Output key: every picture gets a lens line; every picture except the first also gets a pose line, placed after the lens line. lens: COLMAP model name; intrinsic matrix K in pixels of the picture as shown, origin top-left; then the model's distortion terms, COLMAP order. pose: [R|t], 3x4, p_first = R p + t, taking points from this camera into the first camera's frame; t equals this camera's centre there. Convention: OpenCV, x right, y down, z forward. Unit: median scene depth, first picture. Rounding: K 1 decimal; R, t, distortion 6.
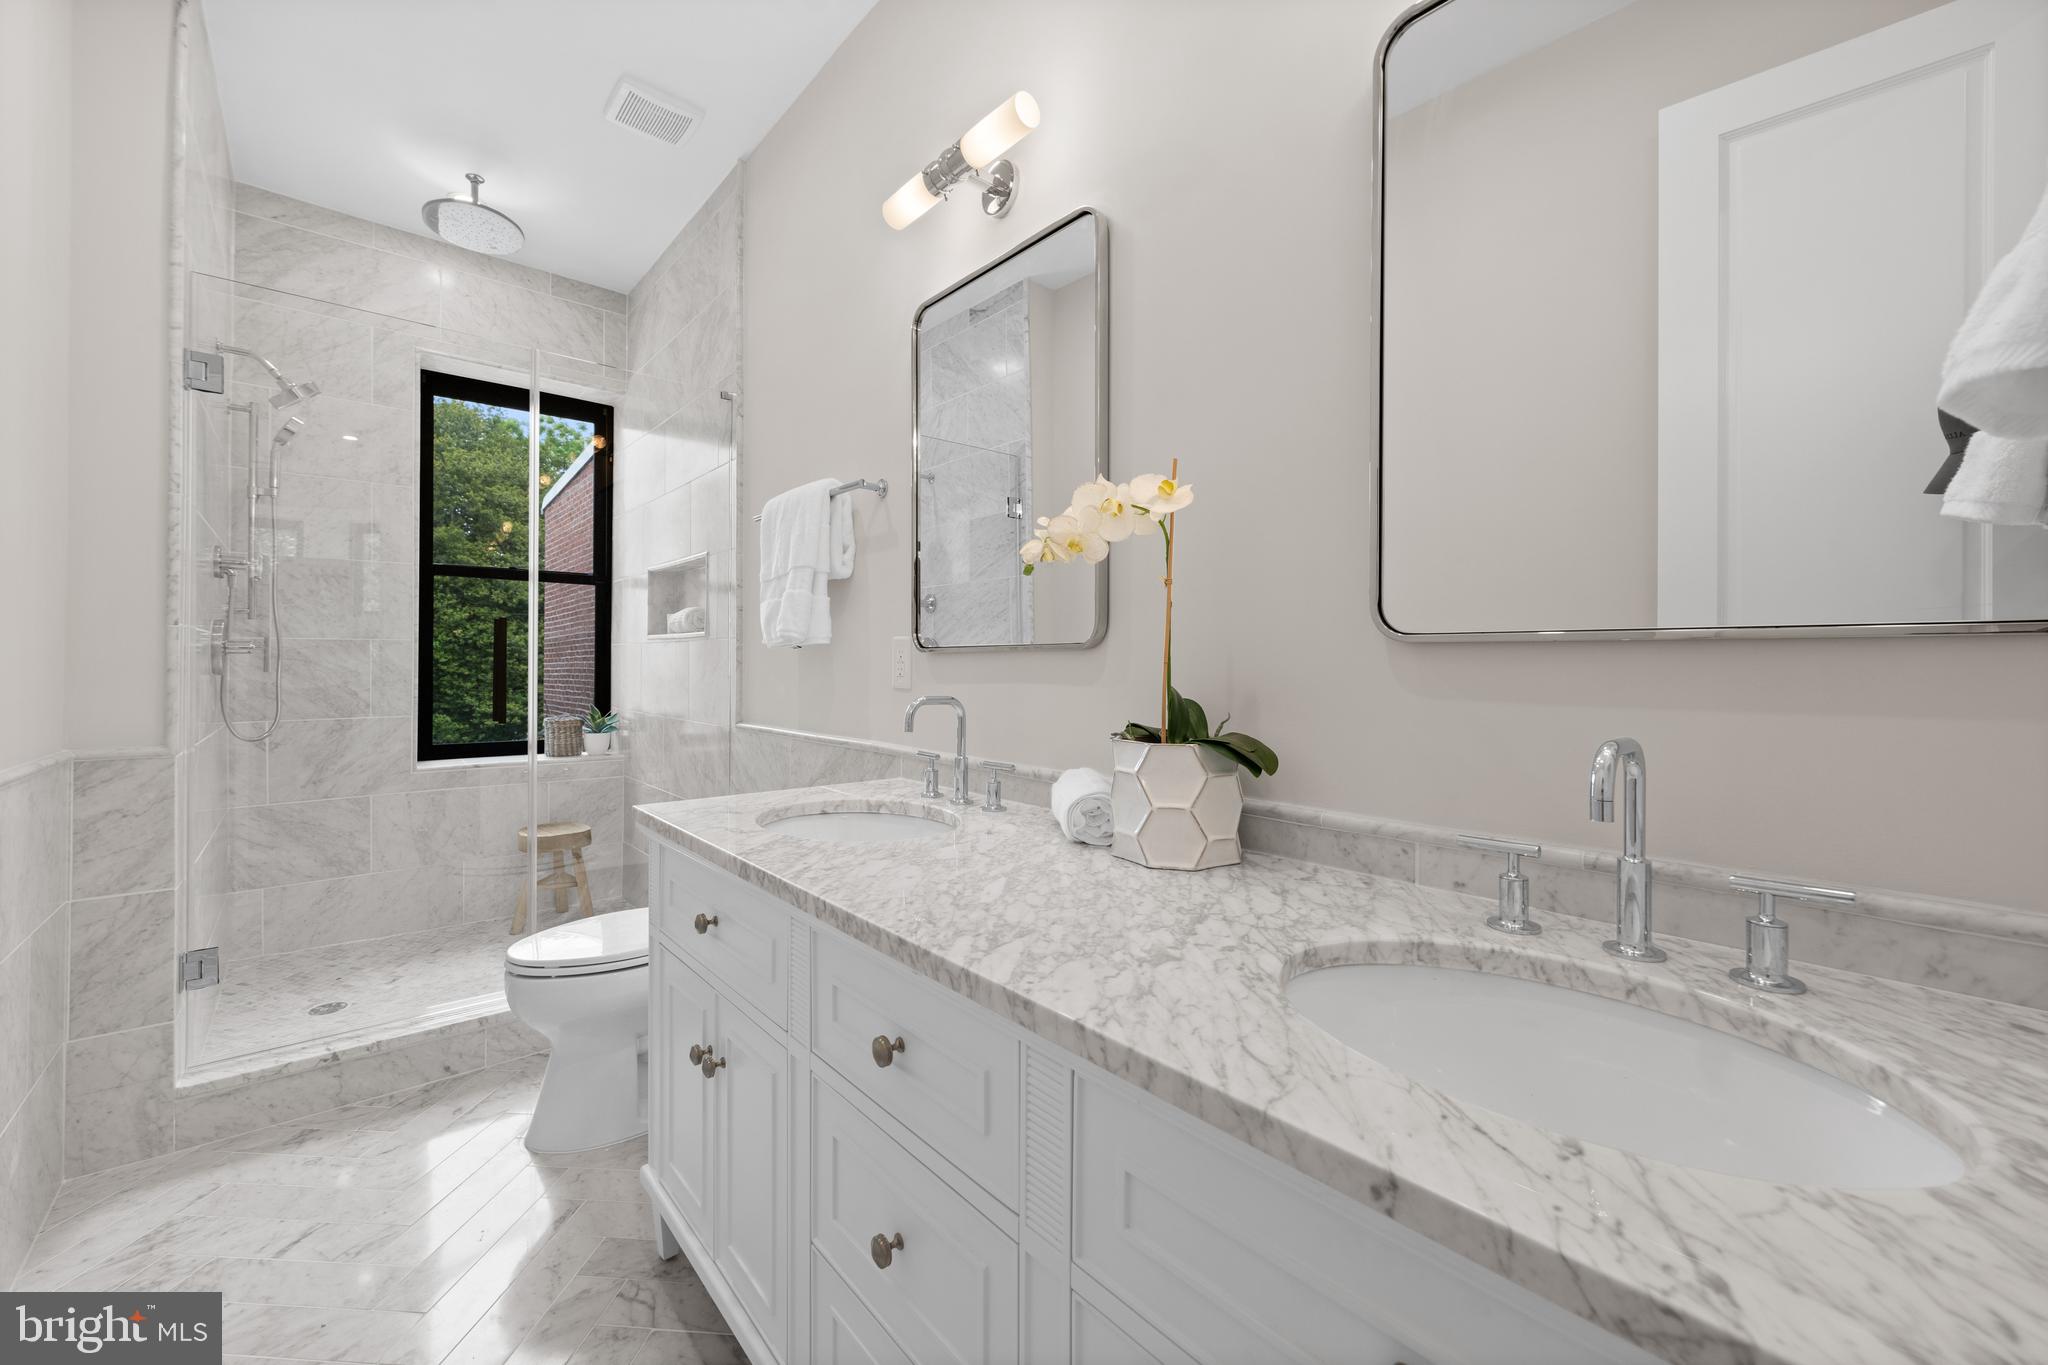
lens RADIAL K [[805.6, 0, 1016.2], [0, 805.6, 664.5], [0, 0, 1]] dist [-0.003321, -0.000083]
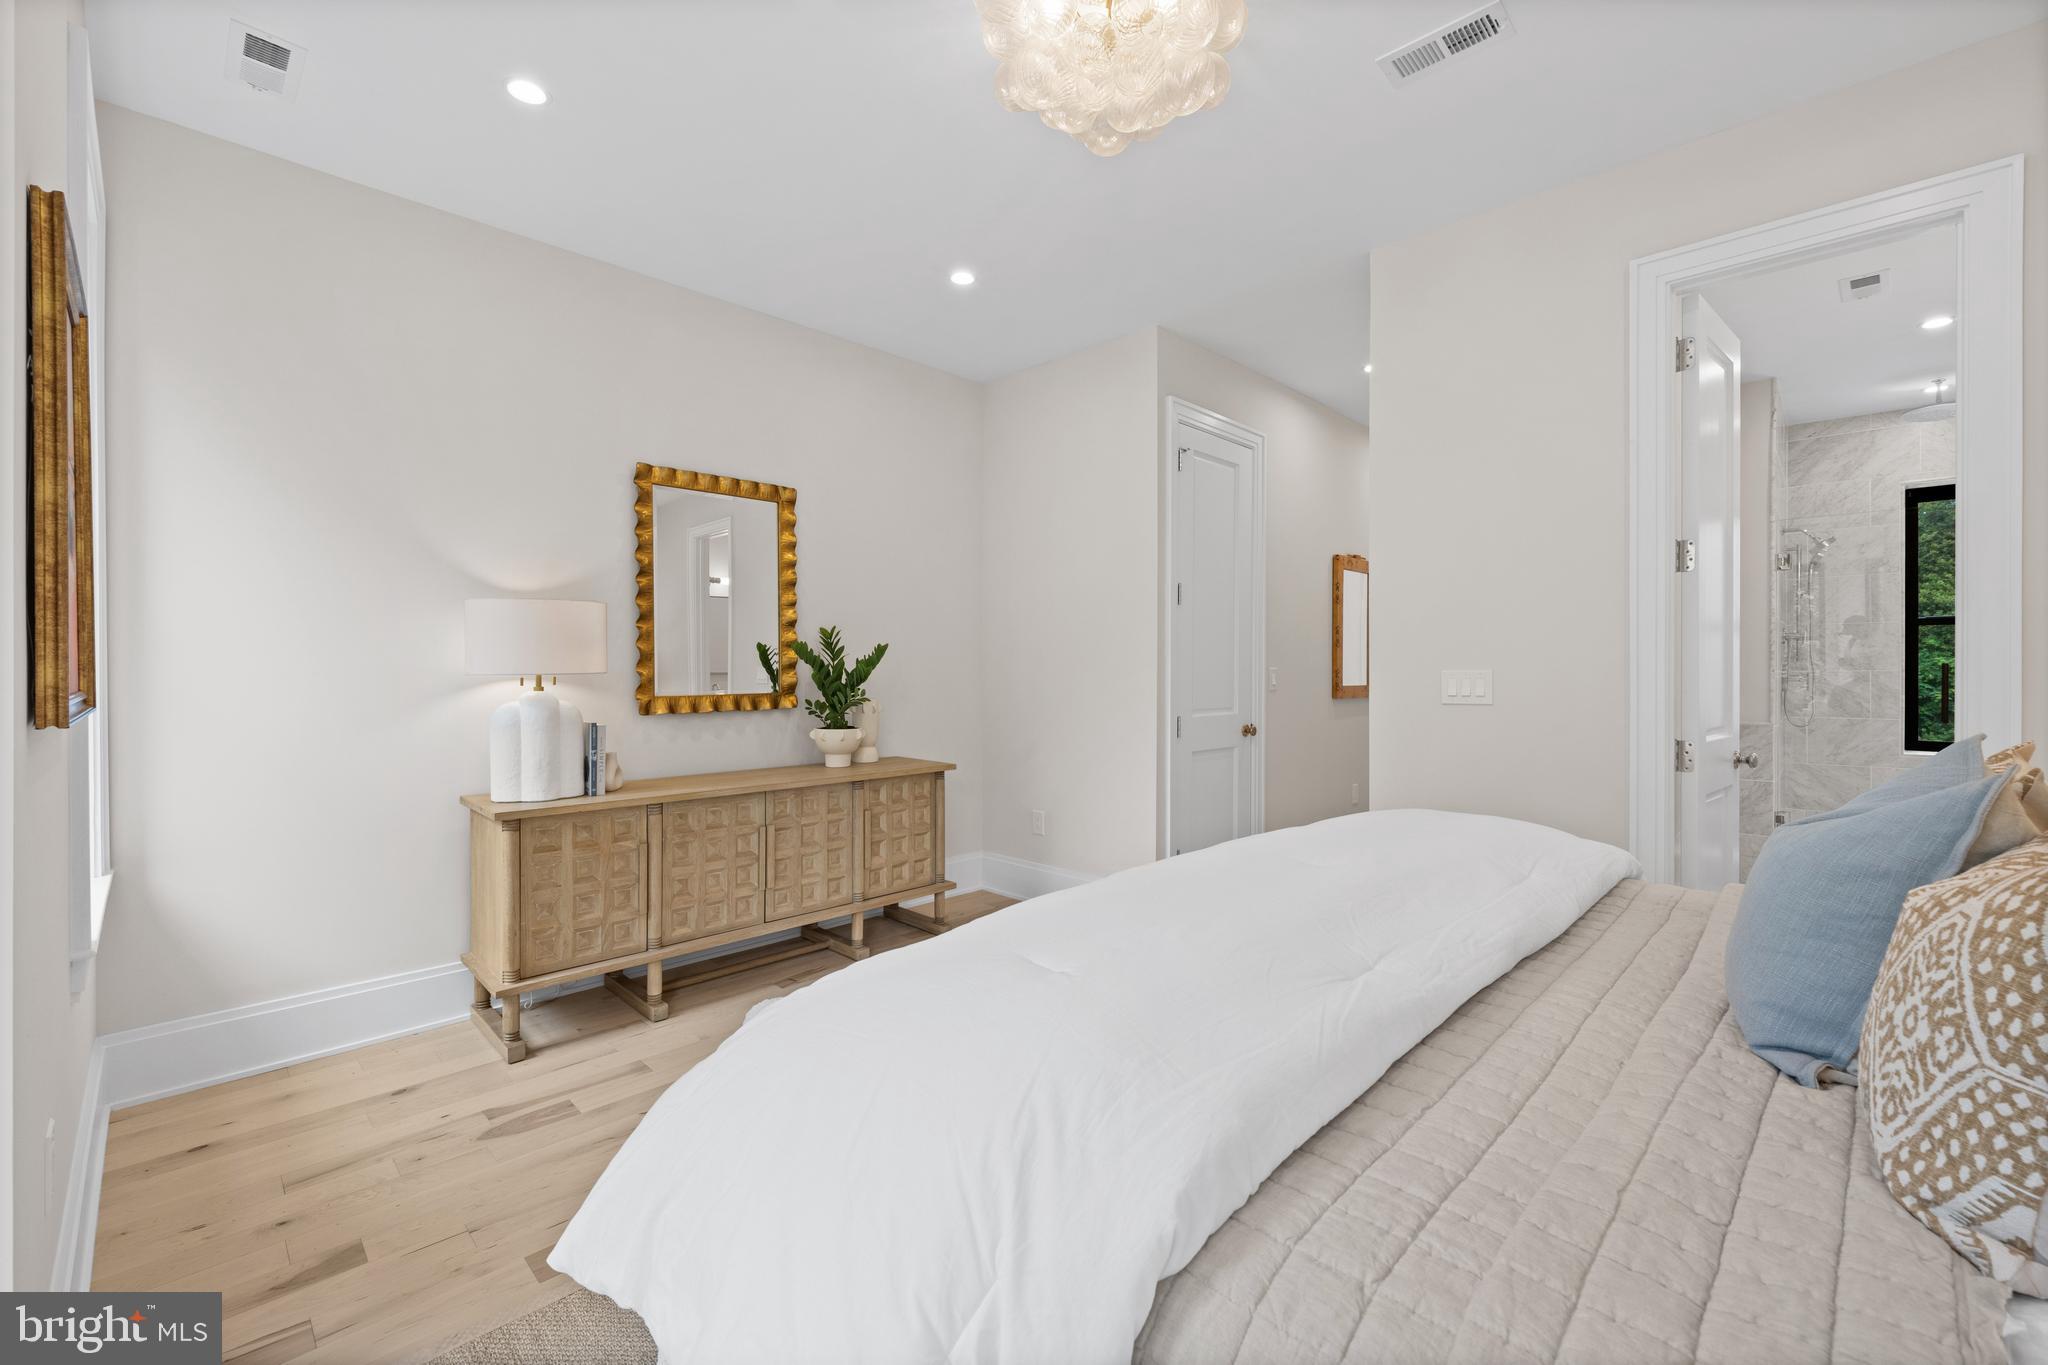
lens RADIAL K [[881.6, 0, 984.6], [0, 881.6, 674.1], [0, 0, 1]] dist [-0.001706, -0.000382]
pose [[0.084833, 0.000087, -0.996395, 0.822649], [0.002859, 0.999996, 0.000331, -0.030155], [0.996391, -0.002876, 0.084832, -0.941297]]
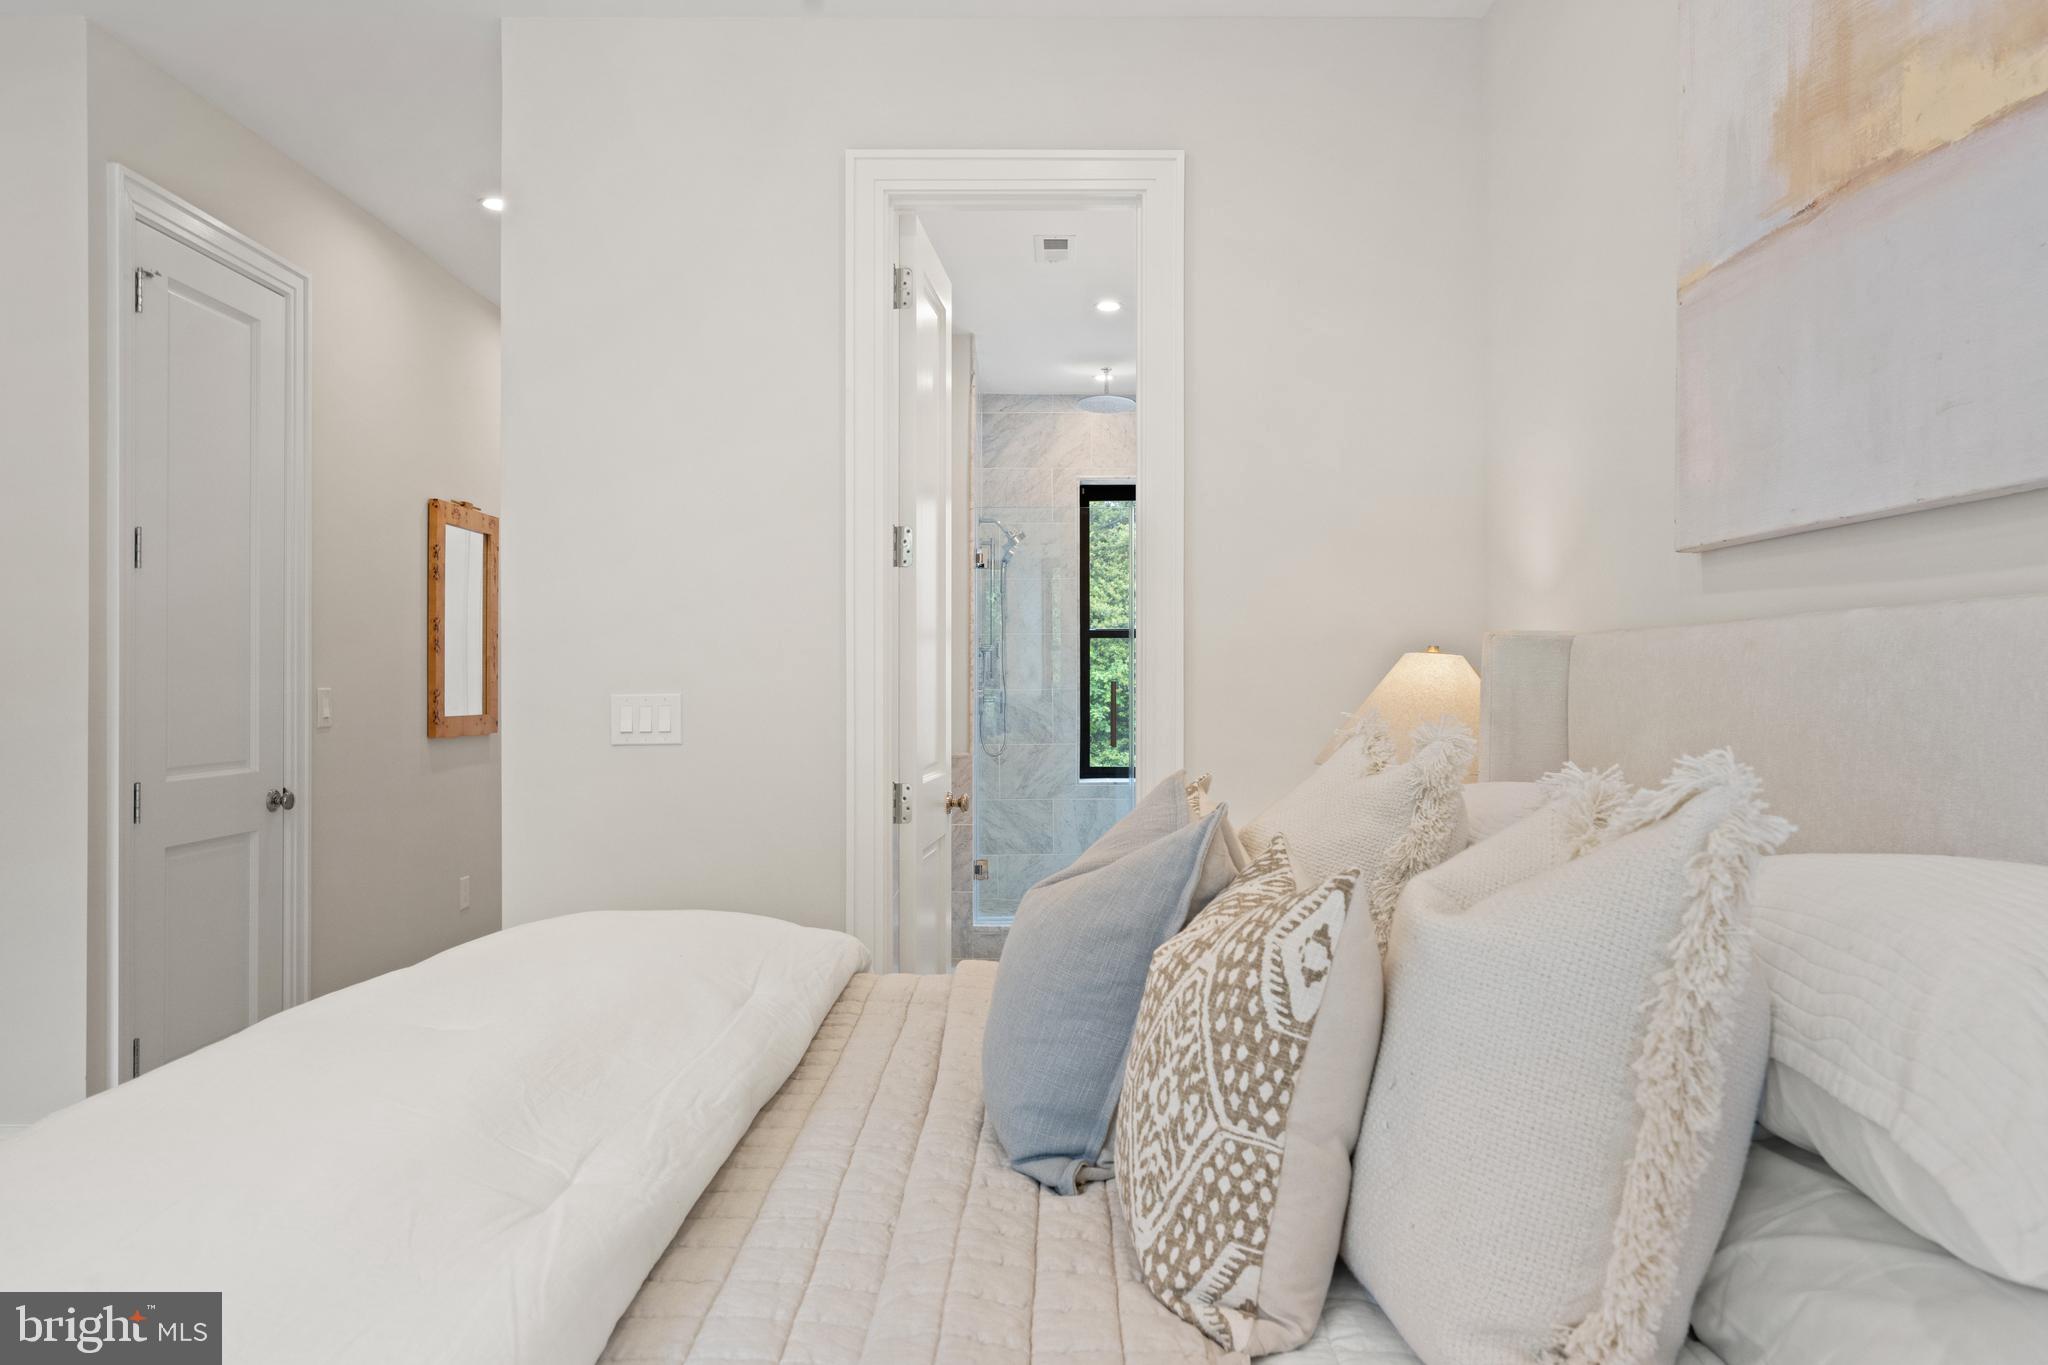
lens RADIAL K [[1448.5, 0, 1032.4], [0, 1448.5, 677.5], [0, 0, 1]] dist [-0.000200, 0.002363]
pose [[0.785951, -0.001576, -0.618287, 0.752812], [0.004795, 0.999982, 0.003547, -0.060807], [0.618270, -0.005752, 0.785944, -1.036019]]
